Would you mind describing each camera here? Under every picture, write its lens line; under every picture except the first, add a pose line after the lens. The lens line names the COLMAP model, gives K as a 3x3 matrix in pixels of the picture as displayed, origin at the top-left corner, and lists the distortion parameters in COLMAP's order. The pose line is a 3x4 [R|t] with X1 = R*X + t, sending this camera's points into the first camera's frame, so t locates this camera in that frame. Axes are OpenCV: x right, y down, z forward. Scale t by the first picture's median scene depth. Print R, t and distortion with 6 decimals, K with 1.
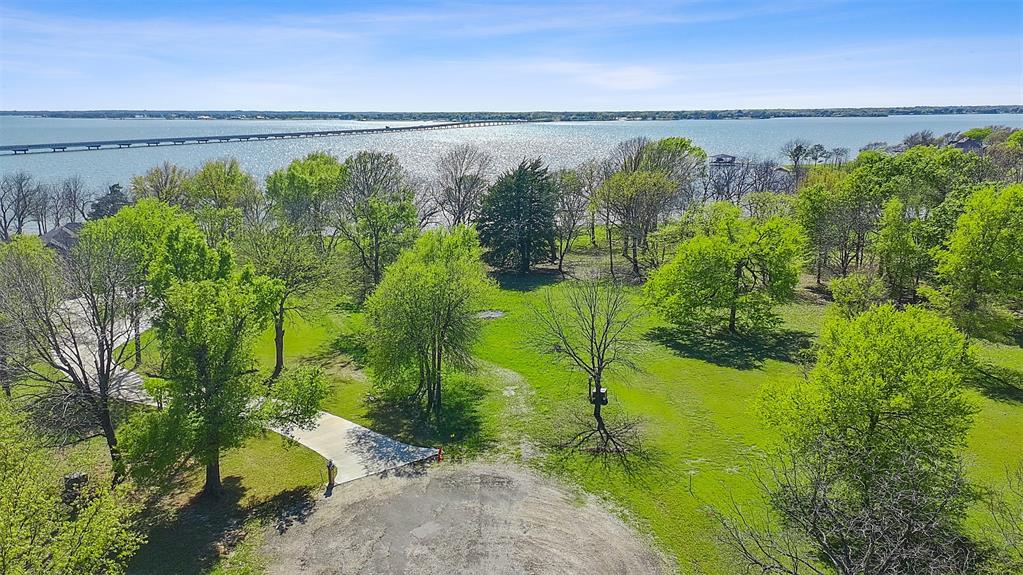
lens RADIAL K [[787.2, 0, 511.5], [0, 787.2, 287.5], [0, 0, 1]] dist [0.074947, -0.057332]
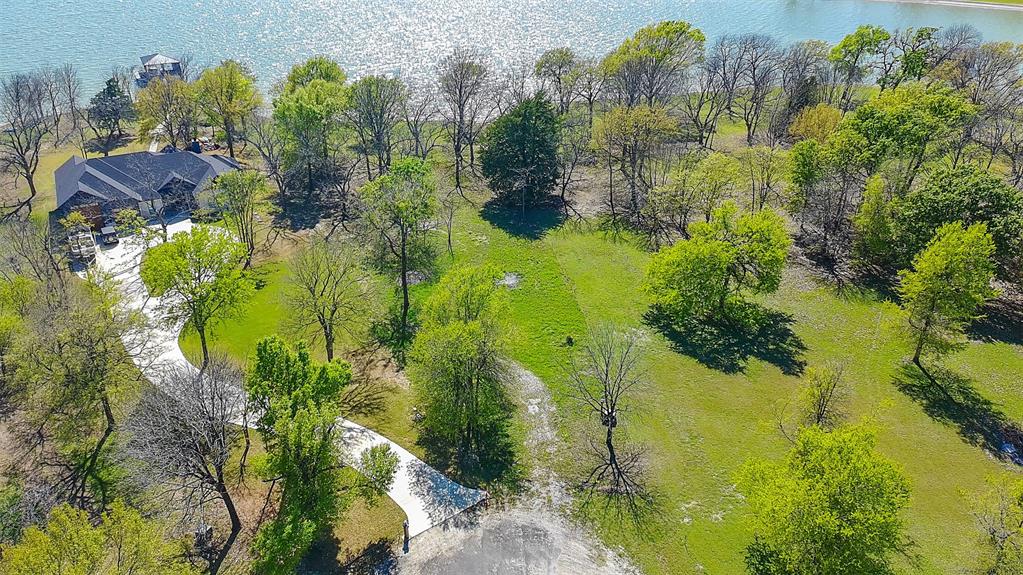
lens RADIAL K [[787.2, 0, 511.5], [0, 787.2, 287.5], [0, 0, 1]] dist [0.074947, -0.057332]
pose [[0.999636, -0.014908, 0.022500, -0.069588], [0.008051, 0.960362, 0.278640, -0.433562], [-0.025762, -0.278357, 0.960132, -0.109112]]
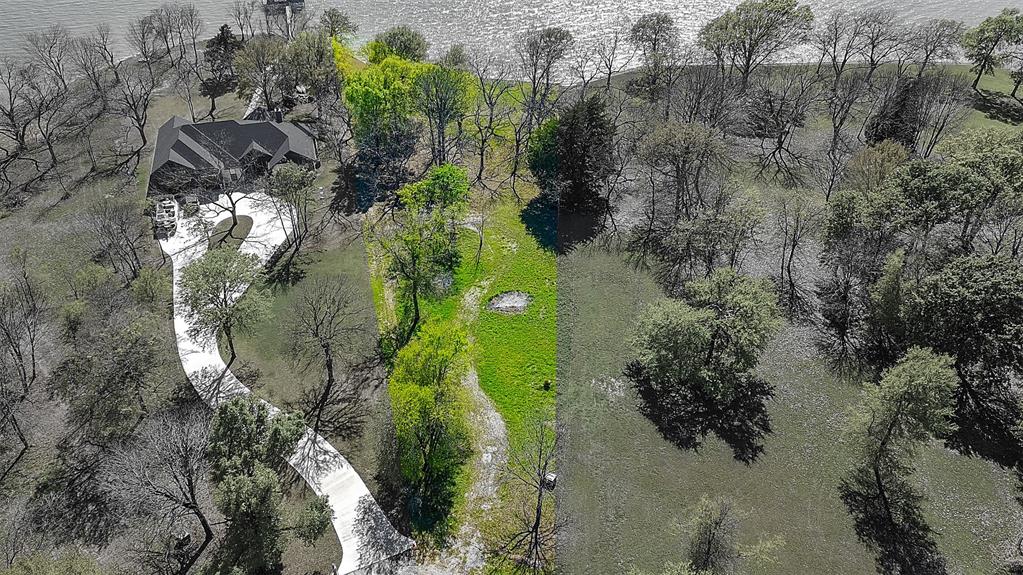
lens RADIAL K [[787.2, 0, 511.5], [0, 787.2, 287.5], [0, 0, 1]] dist [0.074947, -0.057332]
pose [[0.981518, 0.109657, -0.156835, 0.245394], [-0.032910, 0.904058, 0.426141, -0.790746], [0.188517, -0.413104, 0.890958, -0.055015]]
